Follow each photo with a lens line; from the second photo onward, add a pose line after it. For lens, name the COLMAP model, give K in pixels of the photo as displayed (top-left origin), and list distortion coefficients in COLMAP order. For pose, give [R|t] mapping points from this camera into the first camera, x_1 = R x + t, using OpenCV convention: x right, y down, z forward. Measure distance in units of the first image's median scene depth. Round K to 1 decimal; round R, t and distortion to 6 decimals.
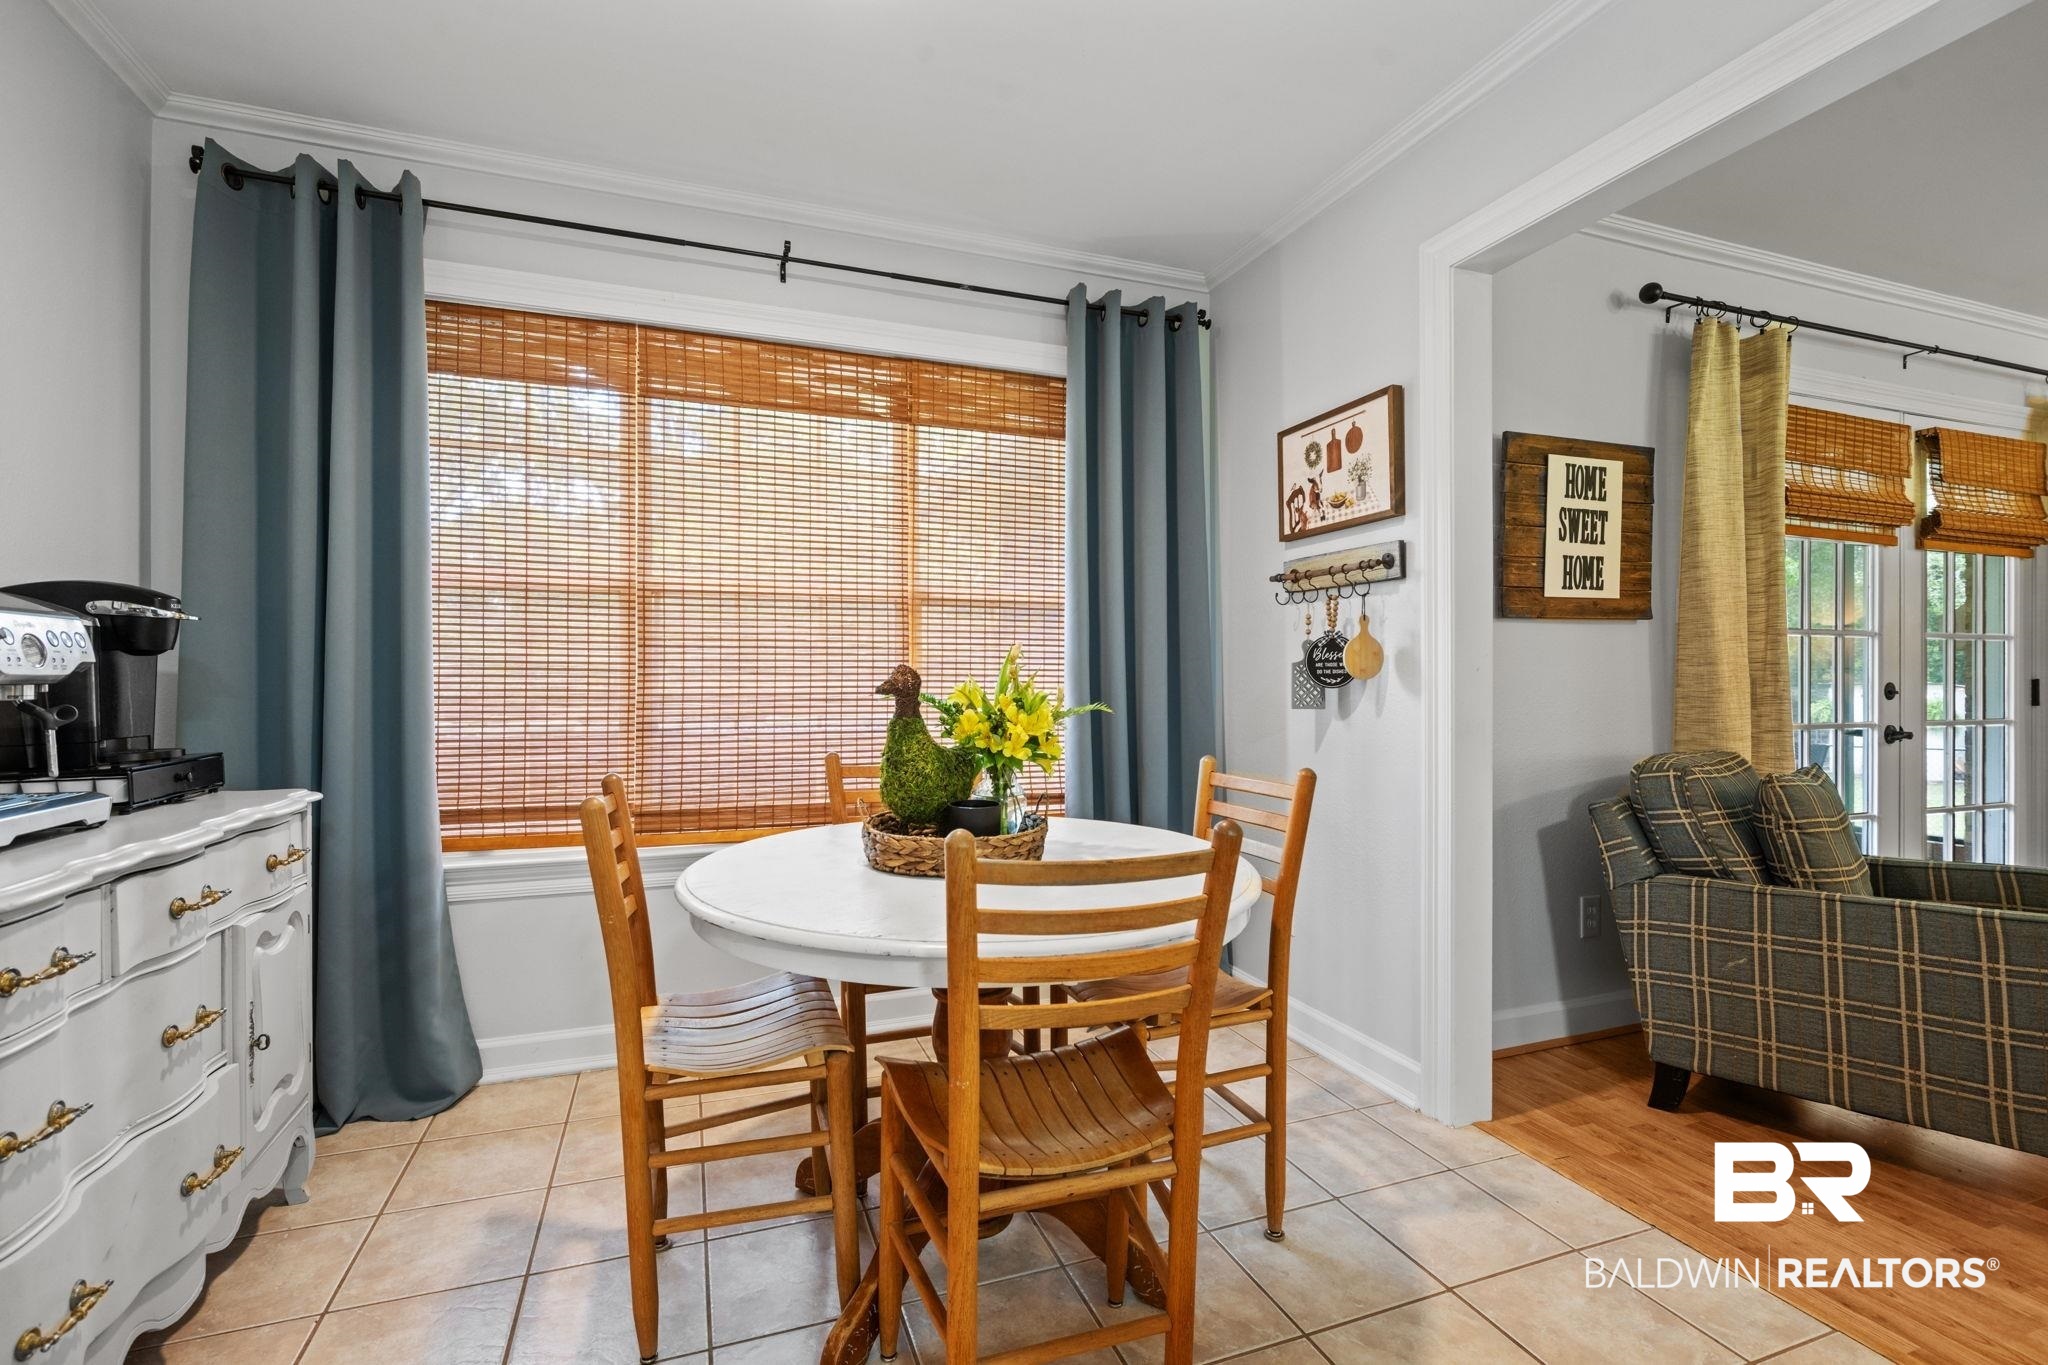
lens RADIAL K [[932.9, 0, 1026.3], [0, 932.9, 673.5], [0, 0, 1]] dist [-0.002958, 0.000727]
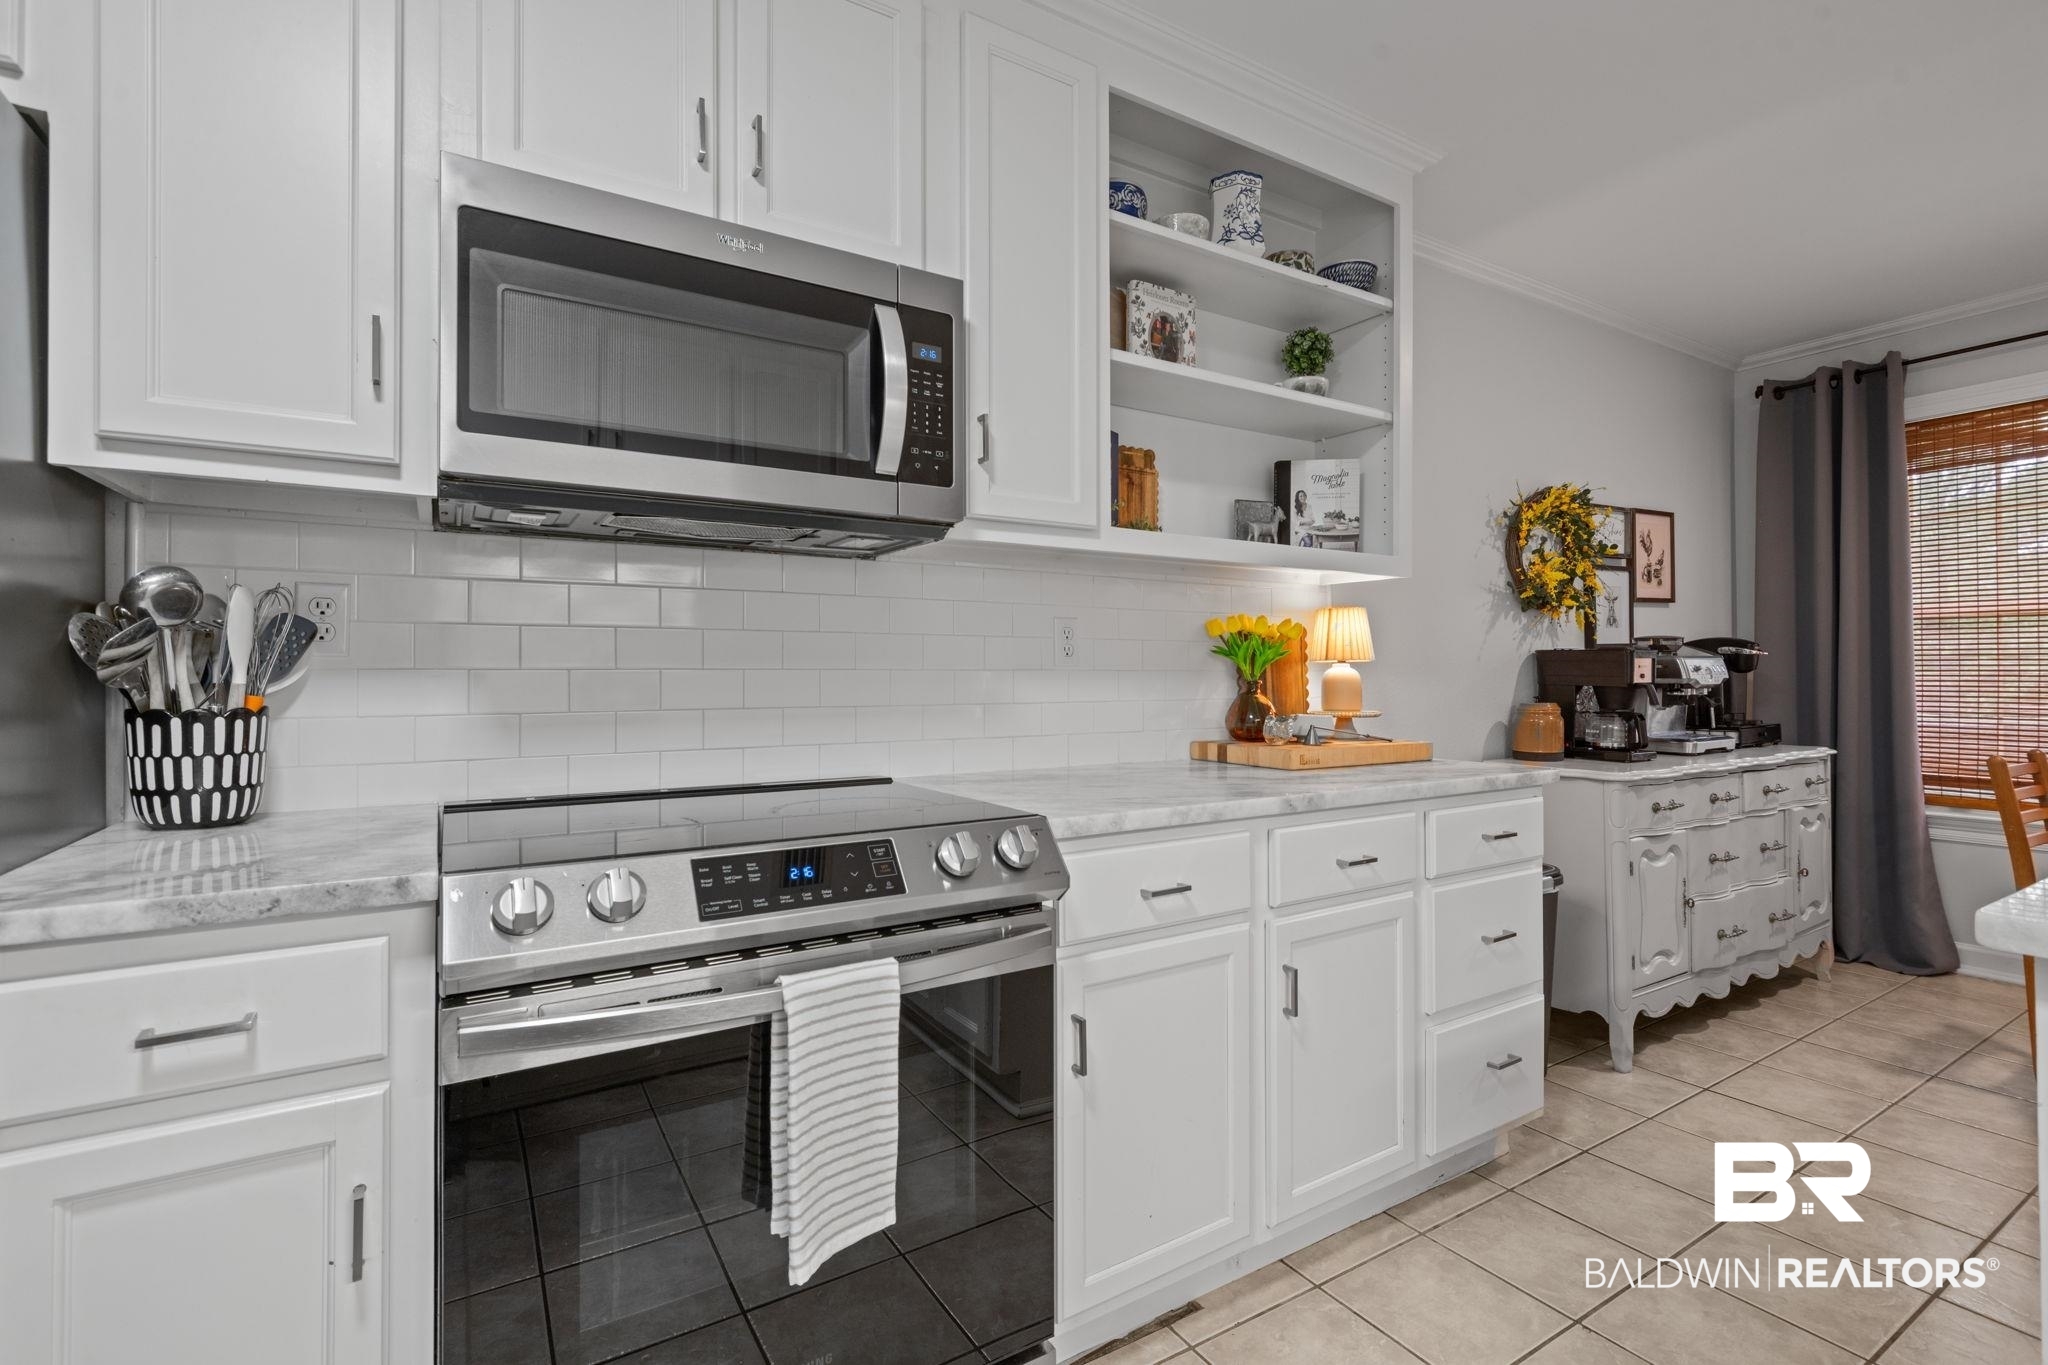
lens RADIAL K [[932.9, 0, 1028.9], [0, 932.9, 675.6], [0, 0, 1]] dist [-0.002958, 0.000727]
pose [[0.204178, -0.002160, -0.978931, 0.636845], [0.009983, 0.999950, -0.000124, -0.025926], [0.978883, -0.009748, 0.204189, -0.827724]]
